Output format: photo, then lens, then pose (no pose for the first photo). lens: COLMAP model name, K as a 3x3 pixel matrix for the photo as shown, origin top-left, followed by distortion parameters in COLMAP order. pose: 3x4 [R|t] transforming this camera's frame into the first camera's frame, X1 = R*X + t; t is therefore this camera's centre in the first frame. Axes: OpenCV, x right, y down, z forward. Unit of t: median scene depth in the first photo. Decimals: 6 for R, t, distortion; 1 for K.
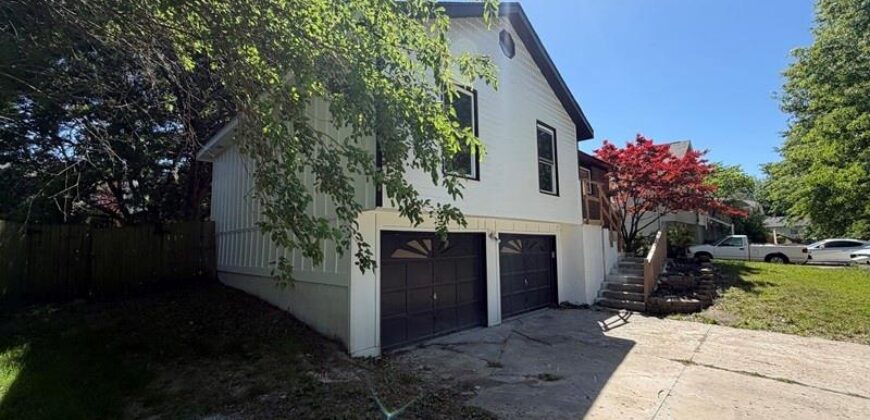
lens RADIAL K [[346.5, 0, 430.3], [0, 346.5, 210.0], [0, 0, 1]] dist [-0.001950, -0.000552]
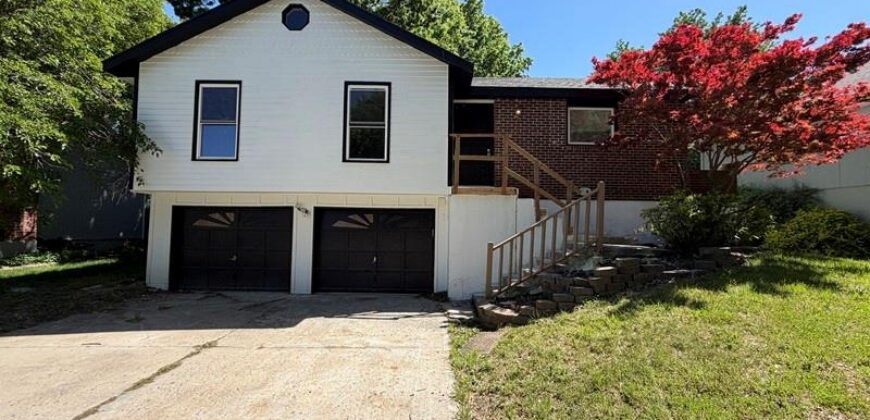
lens RADIAL K [[346.5, 0, 430.3], [0, 346.5, 210.0], [0, 0, 1]] dist [-0.001950, -0.000552]
pose [[0.719826, -0.004278, -0.694142, 1.275453], [0.055820, 0.997099, 0.051740, 0.046571], [0.691907, -0.075991, 0.717977, 0.549956]]
